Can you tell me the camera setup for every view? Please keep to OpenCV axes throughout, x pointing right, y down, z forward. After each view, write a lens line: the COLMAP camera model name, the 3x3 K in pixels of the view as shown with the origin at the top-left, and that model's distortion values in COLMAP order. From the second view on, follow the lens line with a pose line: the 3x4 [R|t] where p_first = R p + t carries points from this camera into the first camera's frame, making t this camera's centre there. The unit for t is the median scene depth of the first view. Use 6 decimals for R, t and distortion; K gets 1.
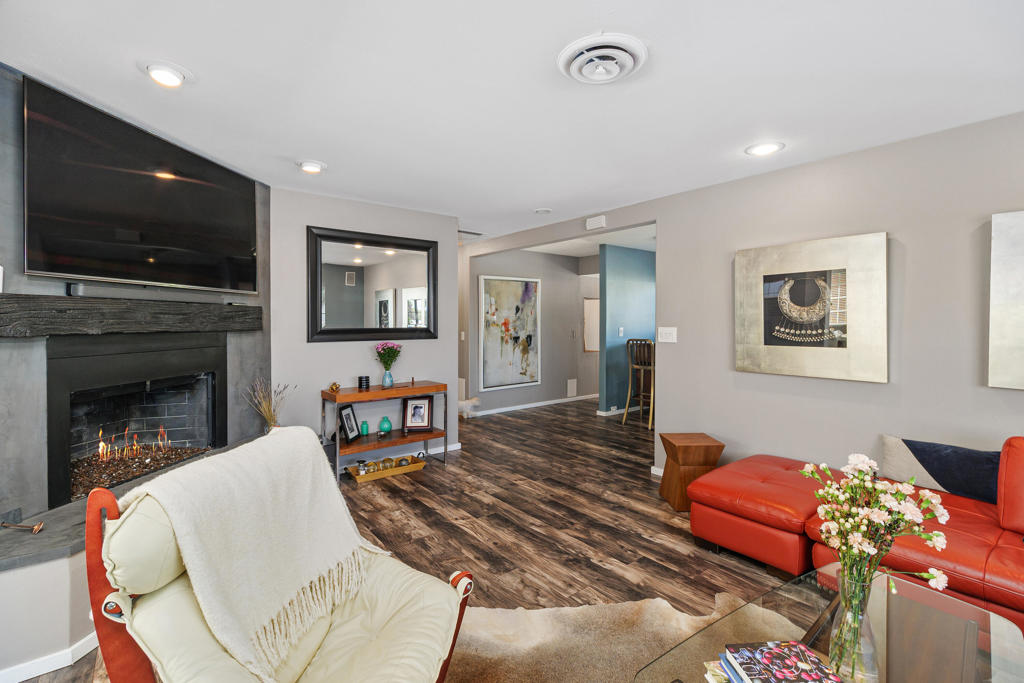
lens RADIAL K [[453.9, 0, 508.7], [0, 453.9, 330.2], [0, 0, 1]] dist [-0.000615, -0.000207]
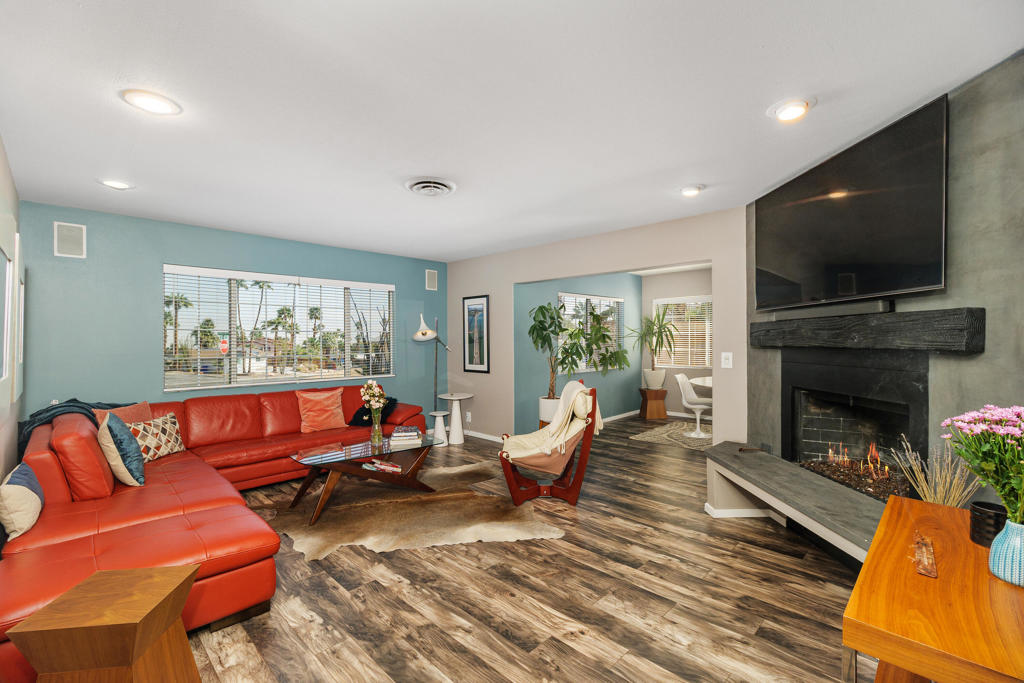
lens RADIAL K [[453.9, 0, 508.7], [0, 453.9, 330.2], [0, 0, 1]] dist [-0.000615, -0.000207]
pose [[-0.992940, -0.001092, -0.118609, 0.082117], [-0.000909, 0.999998, -0.001595, -0.030728], [0.118610, -0.001476, -0.992940, 1.889487]]
